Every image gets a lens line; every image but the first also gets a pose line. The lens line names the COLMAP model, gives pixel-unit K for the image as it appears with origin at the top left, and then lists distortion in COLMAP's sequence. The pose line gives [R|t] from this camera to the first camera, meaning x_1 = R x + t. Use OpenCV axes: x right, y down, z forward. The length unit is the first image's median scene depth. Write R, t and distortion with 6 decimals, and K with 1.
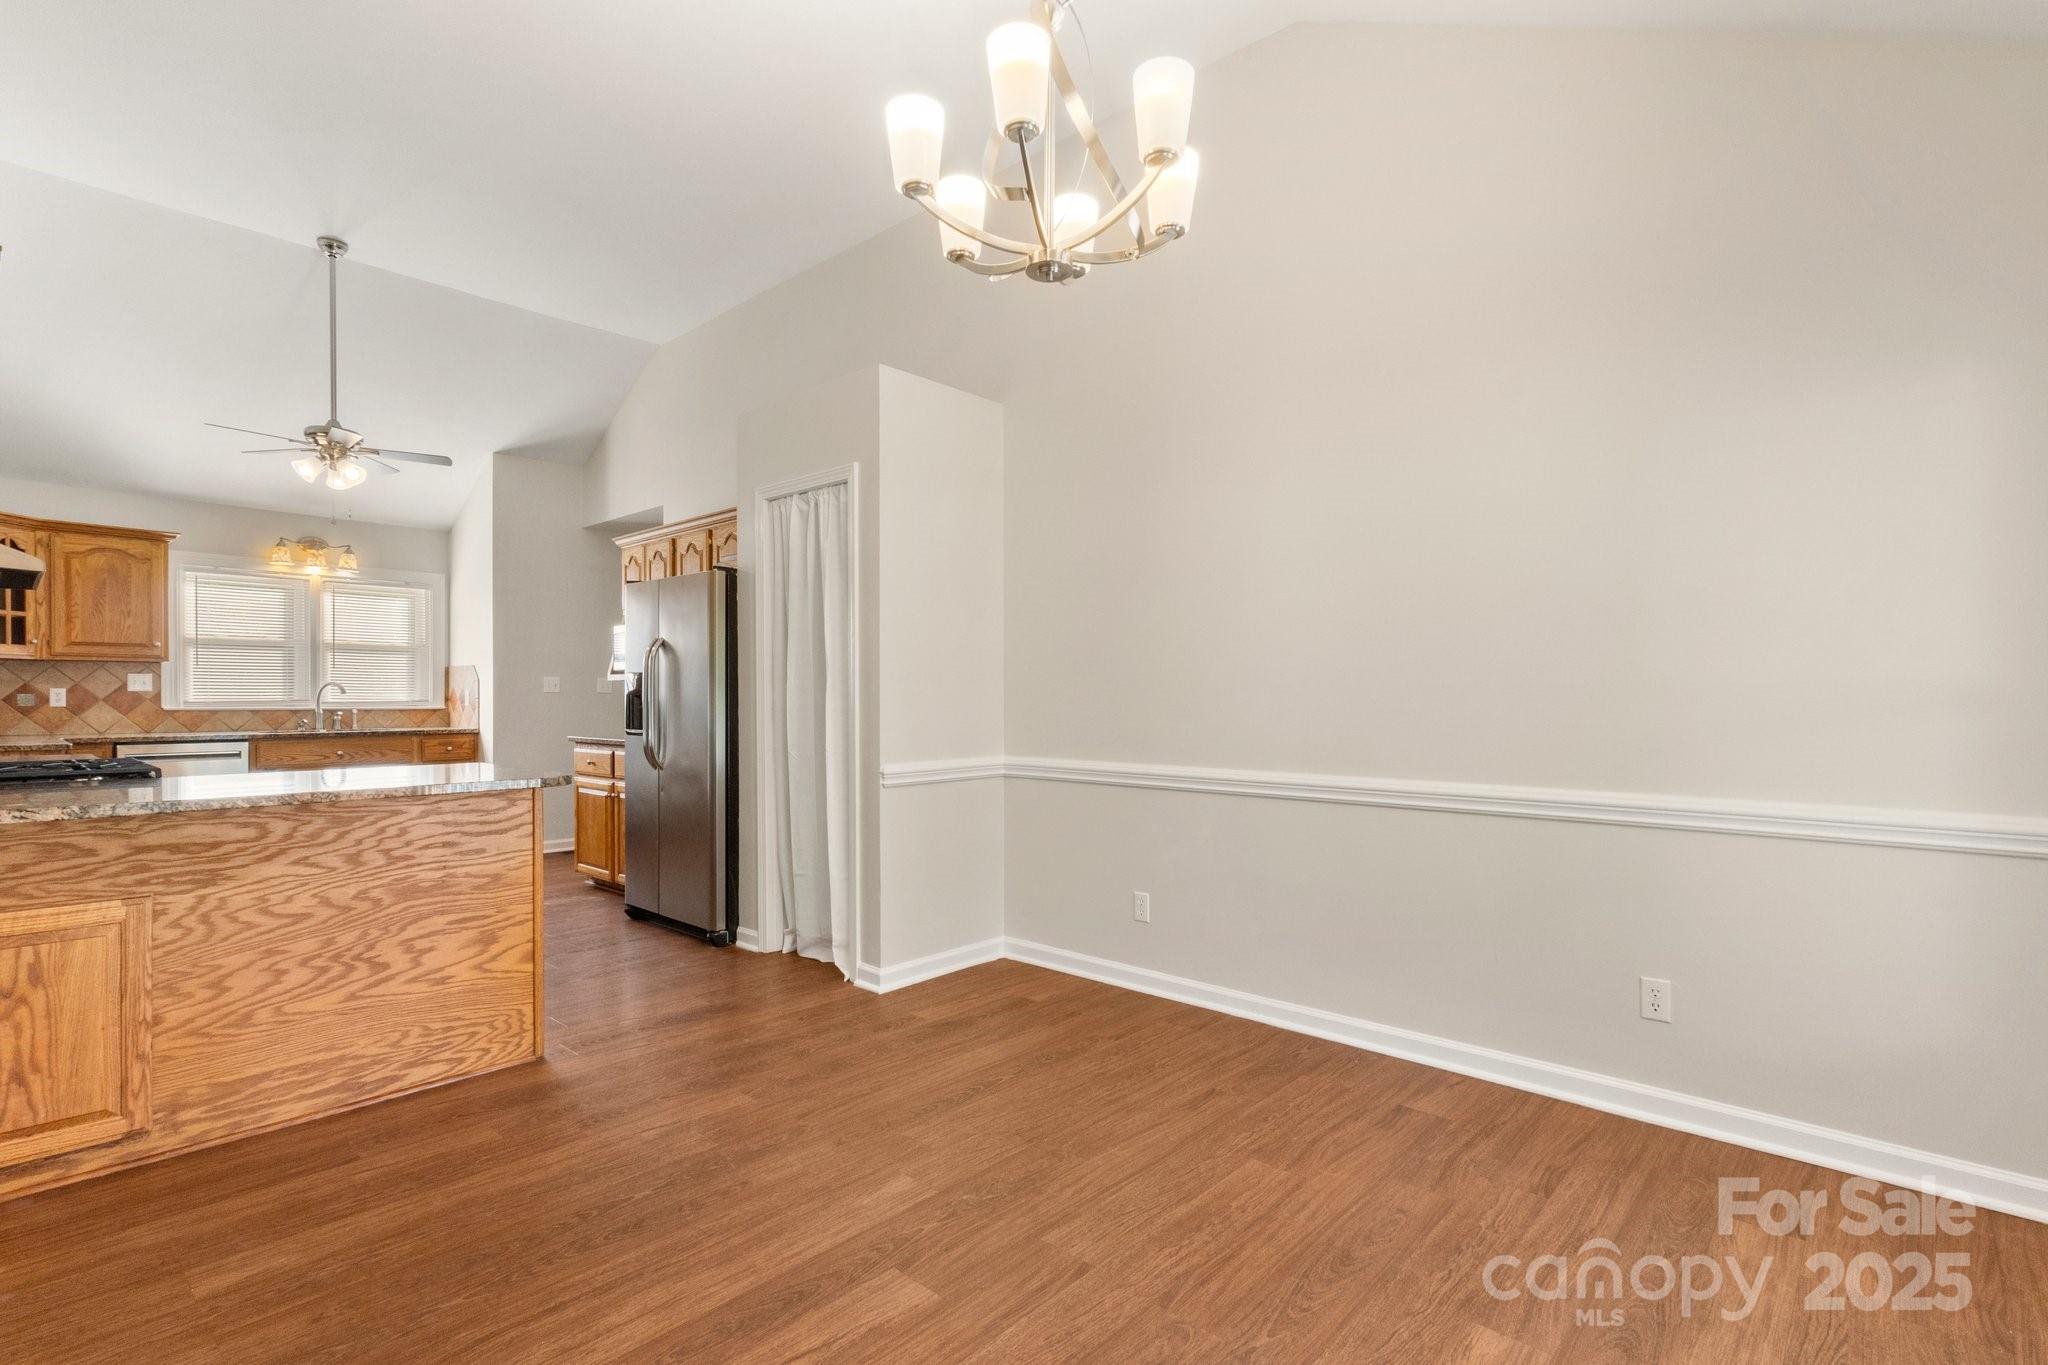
lens RADIAL K [[958.1, 0, 1026.8], [0, 958.1, 704.2], [0, 0, 1]] dist [0.011623, -0.003389]
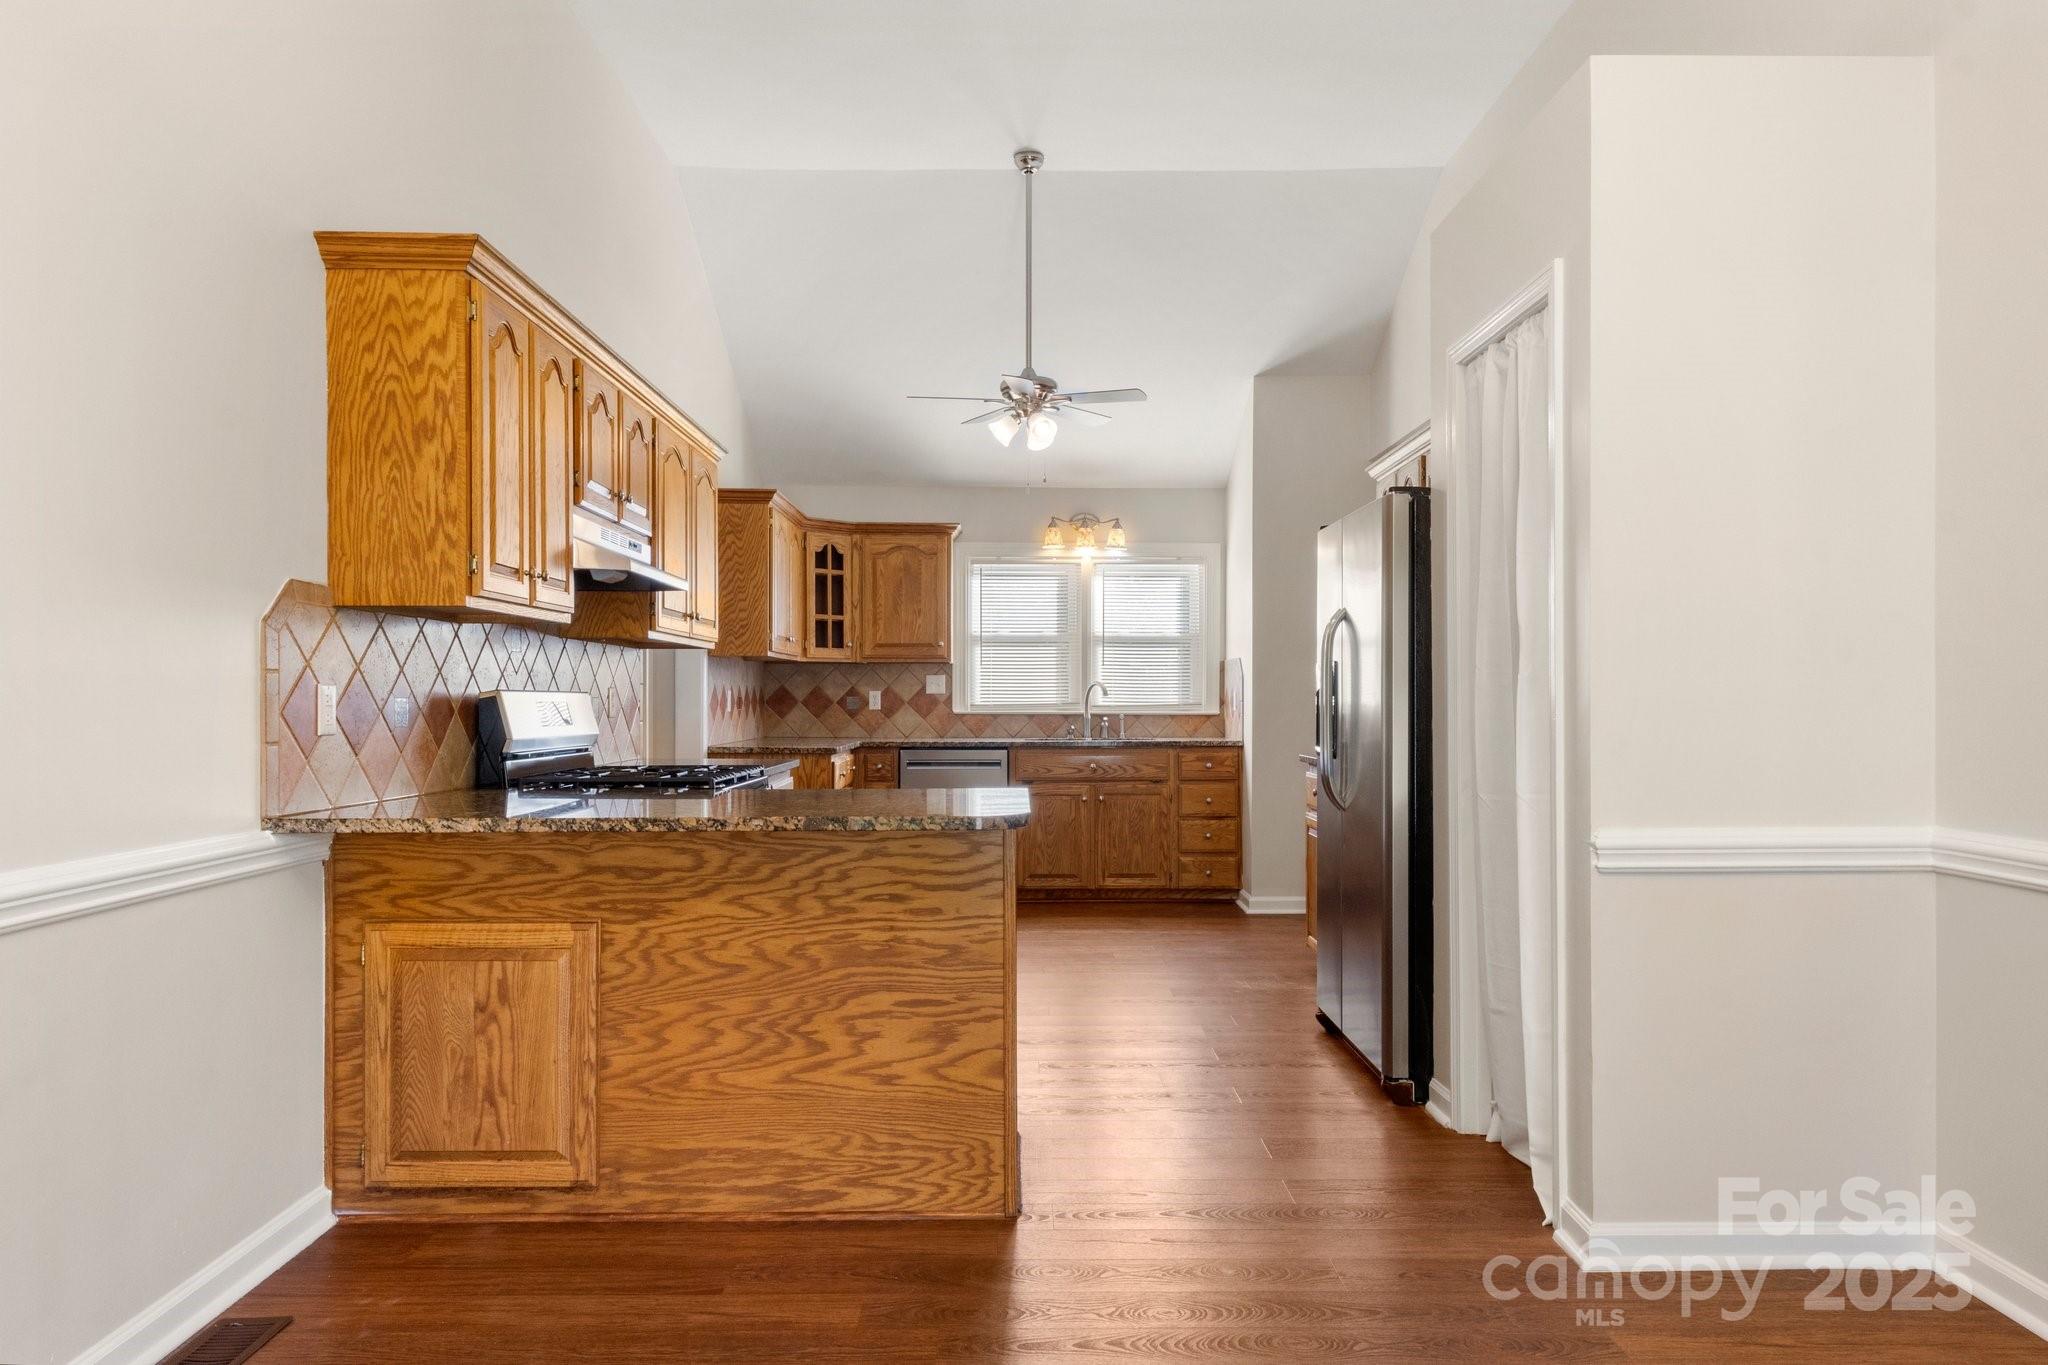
lens RADIAL K [[1331.5, 0, 1031.0], [0, 1331.5, 704.4], [0, 0, 1]] dist [0.007910, -0.000814]
pose [[0.681424, 0.001666, -0.731887, 0.139225], [-0.004077, 0.999991, -0.001520, -0.001528], [0.731878, 0.004020, 0.681424, 0.234725]]
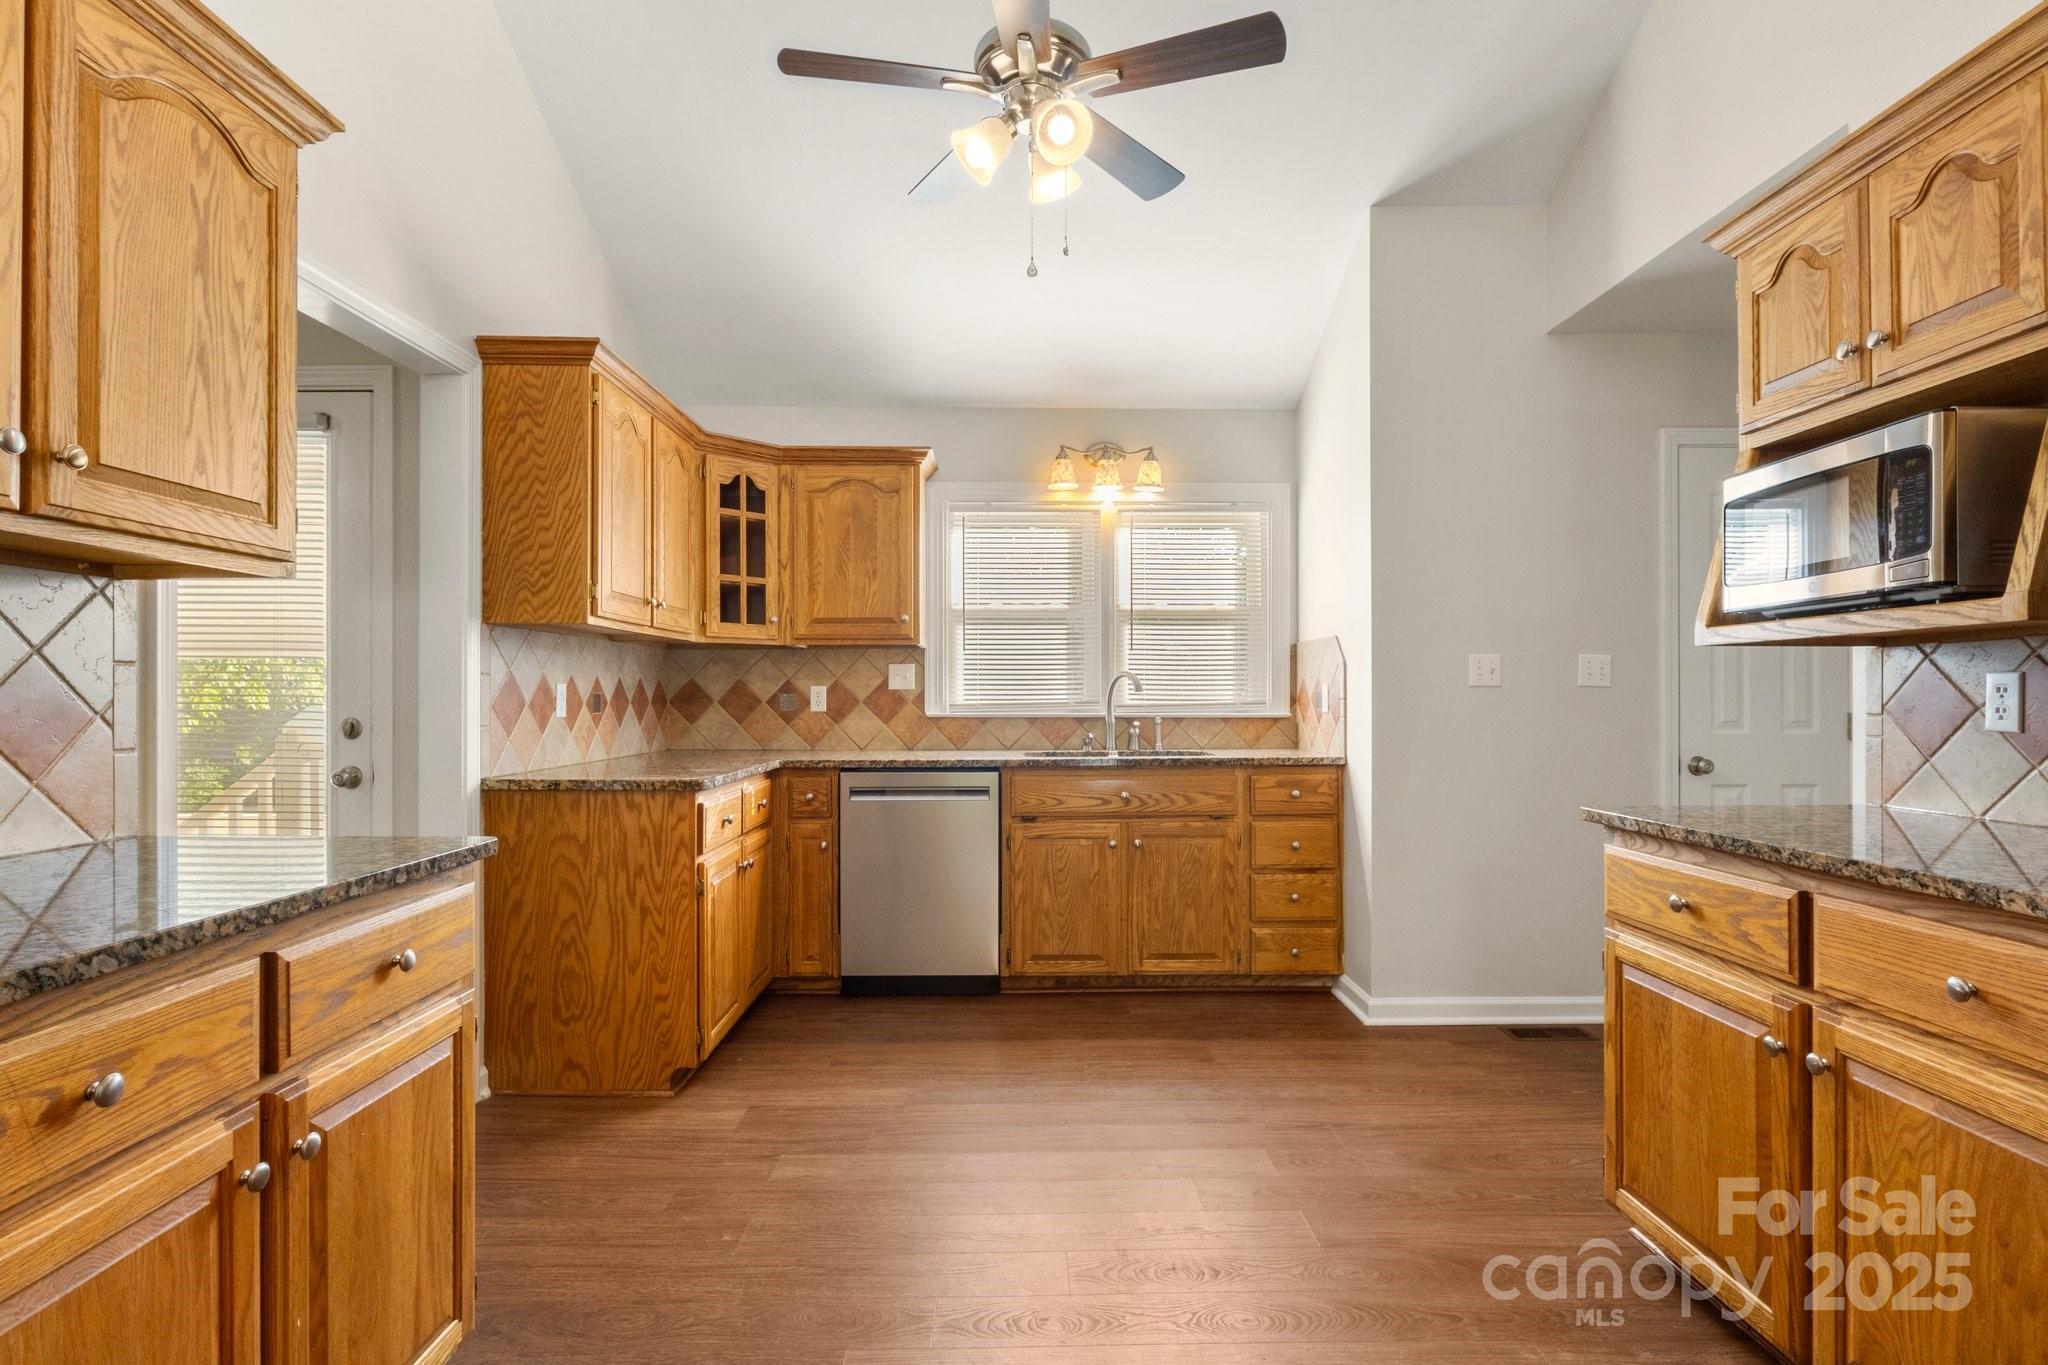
lens RADIAL K [[996.8, 0, 1023.0], [0, 996.8, 691.7], [0, 0, 1]] dist [-0.004314, 0.000107]
pose [[0.678915, -0.006327, -0.734190, -0.447102], [-0.001885, 0.999945, -0.010360, -0.006019], [0.734215, 0.008417, 0.678865, 0.772757]]
